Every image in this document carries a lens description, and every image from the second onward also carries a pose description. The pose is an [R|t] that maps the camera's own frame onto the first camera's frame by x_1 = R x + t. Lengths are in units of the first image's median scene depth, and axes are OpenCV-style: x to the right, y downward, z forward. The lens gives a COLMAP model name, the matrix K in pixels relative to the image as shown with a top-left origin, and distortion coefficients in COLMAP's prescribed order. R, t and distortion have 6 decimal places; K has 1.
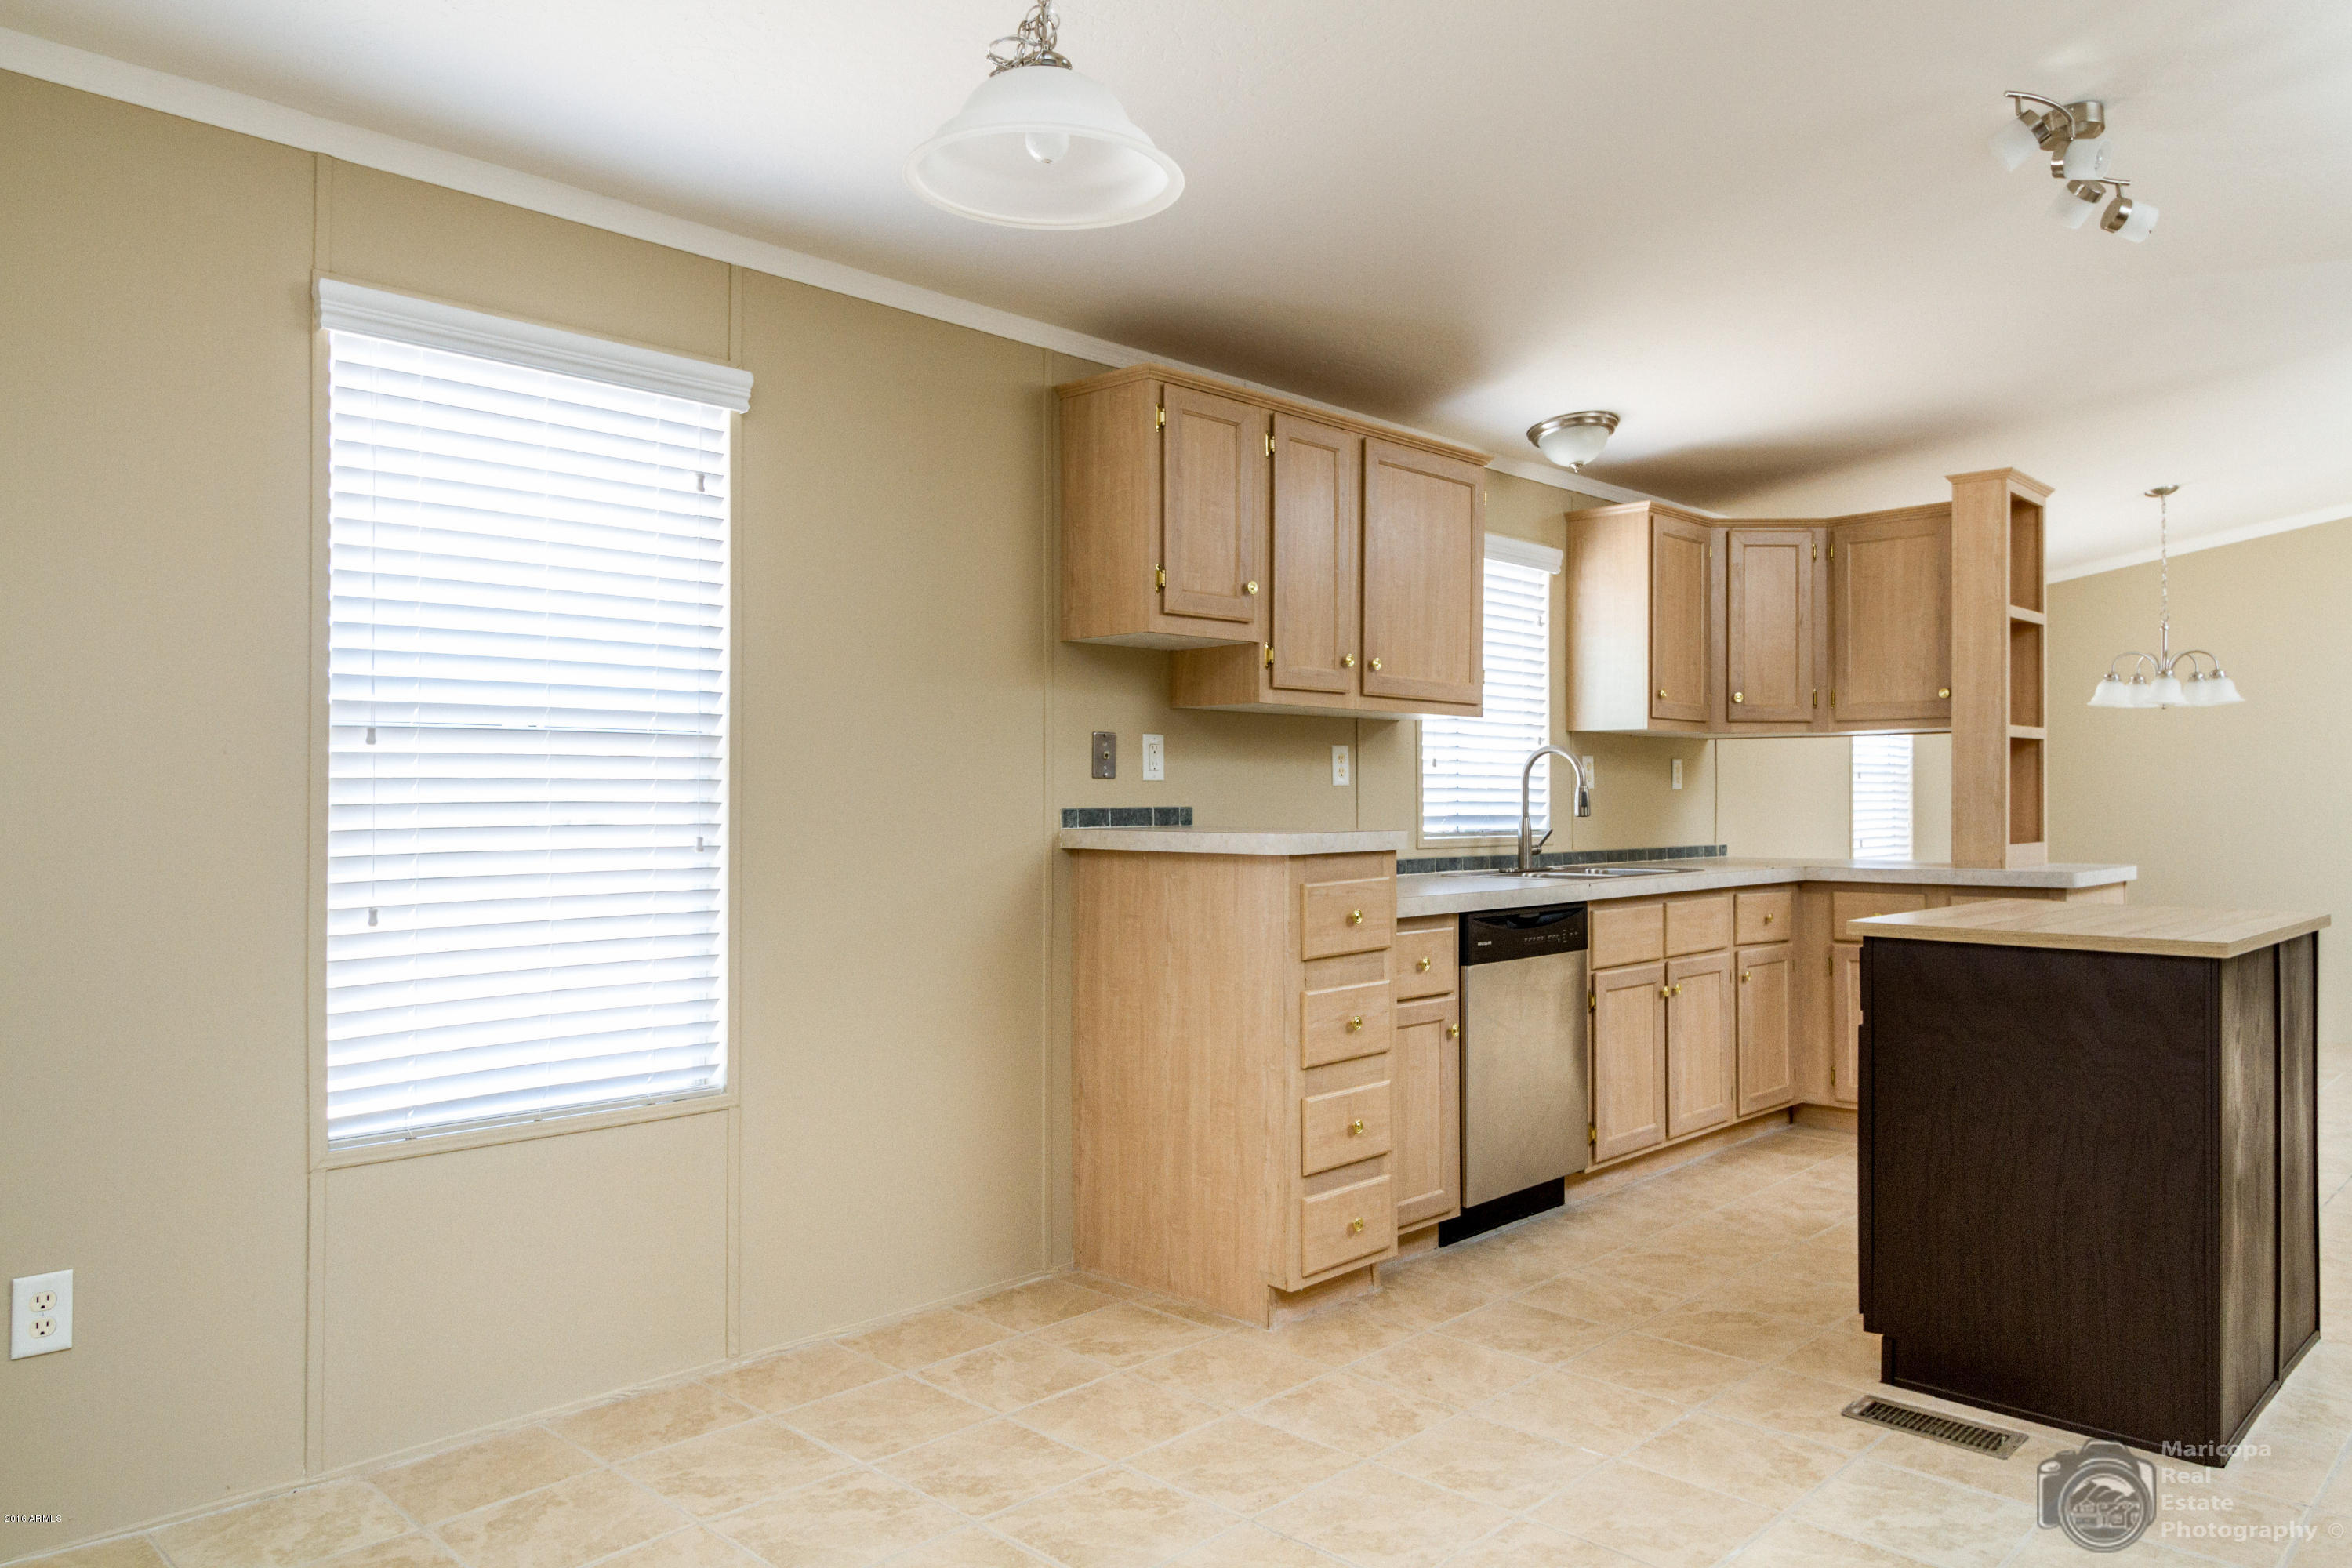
lens RADIAL K [[1544.2, 0, 1193.6], [0, 1544.2, 774.6], [0, 0, 1]] dist [0.014242, -0.008976]
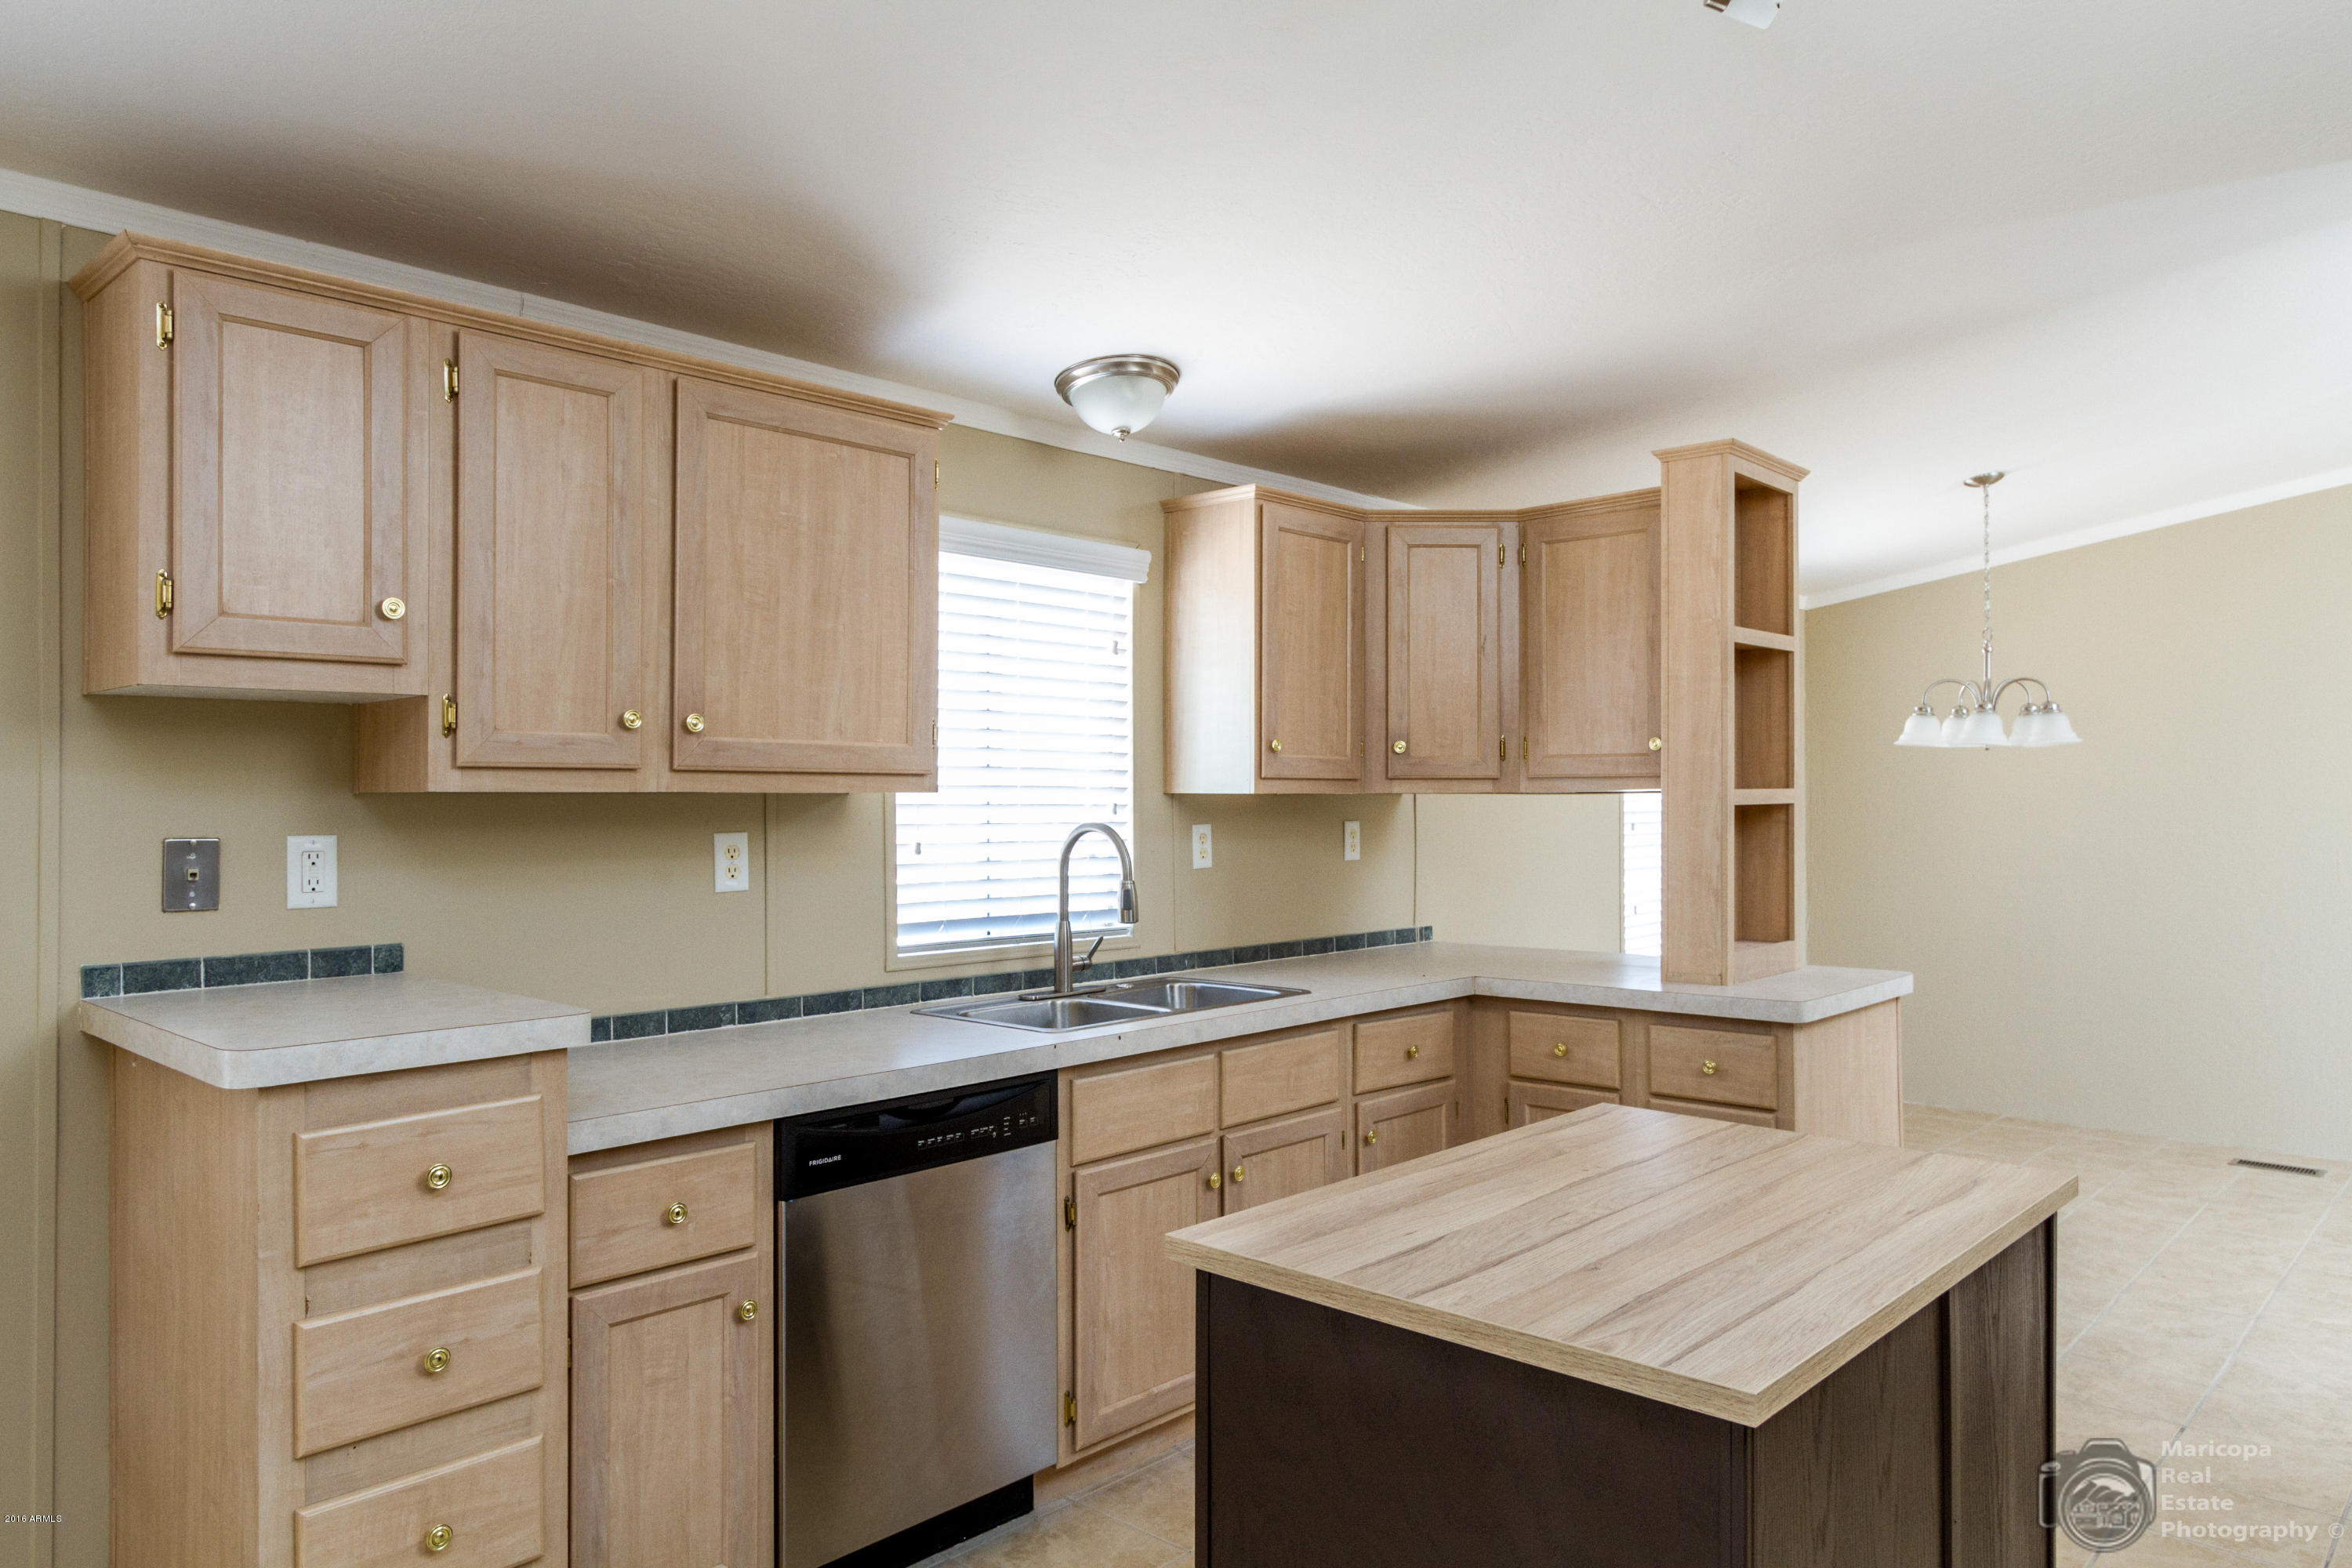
lens RADIAL K [[1544.2, 0, 1198.7], [0, 1544.2, 775.4], [0, 0, 1]] dist [0.014242, -0.008976]
pose [[0.999559, -0.000977, 0.029688, 0.274694], [0.000931, 0.999998, 0.001576, -0.044093], [-0.029689, -0.001548, 0.999558, 0.297404]]
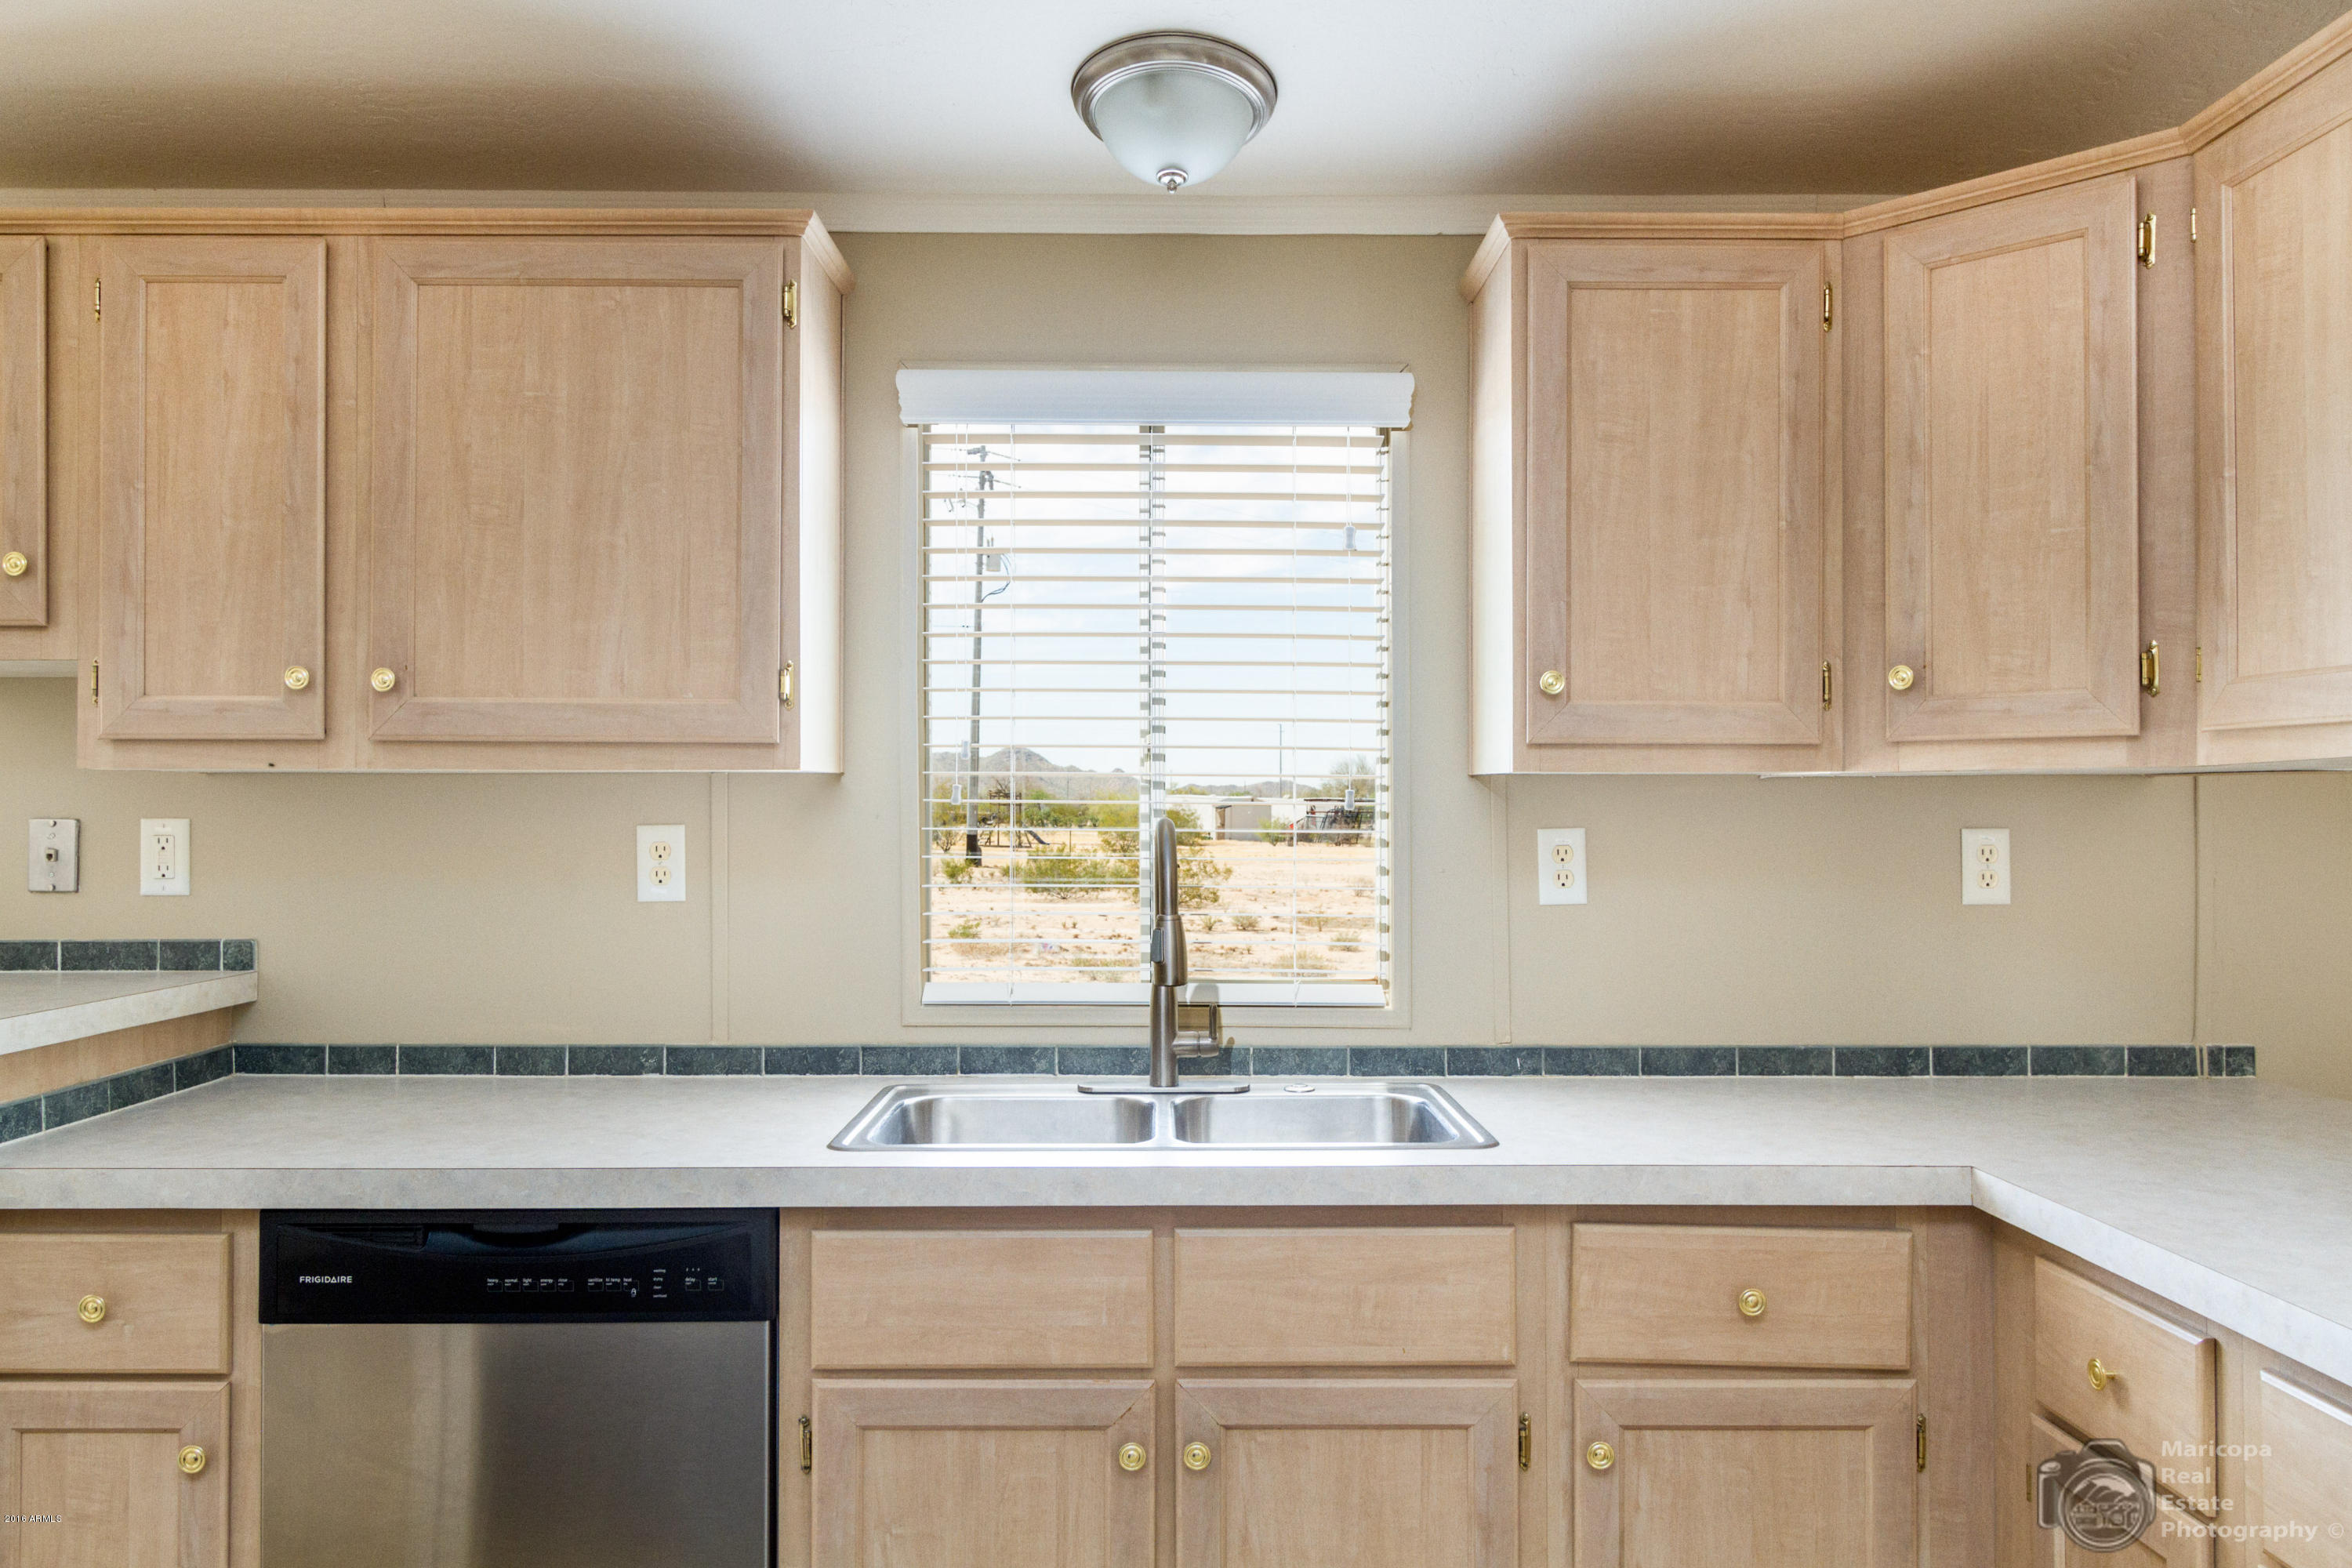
lens RADIAL K [[1690.8, 0, 1174.8], [0, 1690.8, 774.5], [0, 0, 1]] dist [0.008348, -0.009927]
pose [[0.704114, -0.009708, -0.710021, 0.613316], [0.009600, 0.999945, -0.004151, -0.031190], [0.710022, -0.003894, 0.704169, 0.696583]]
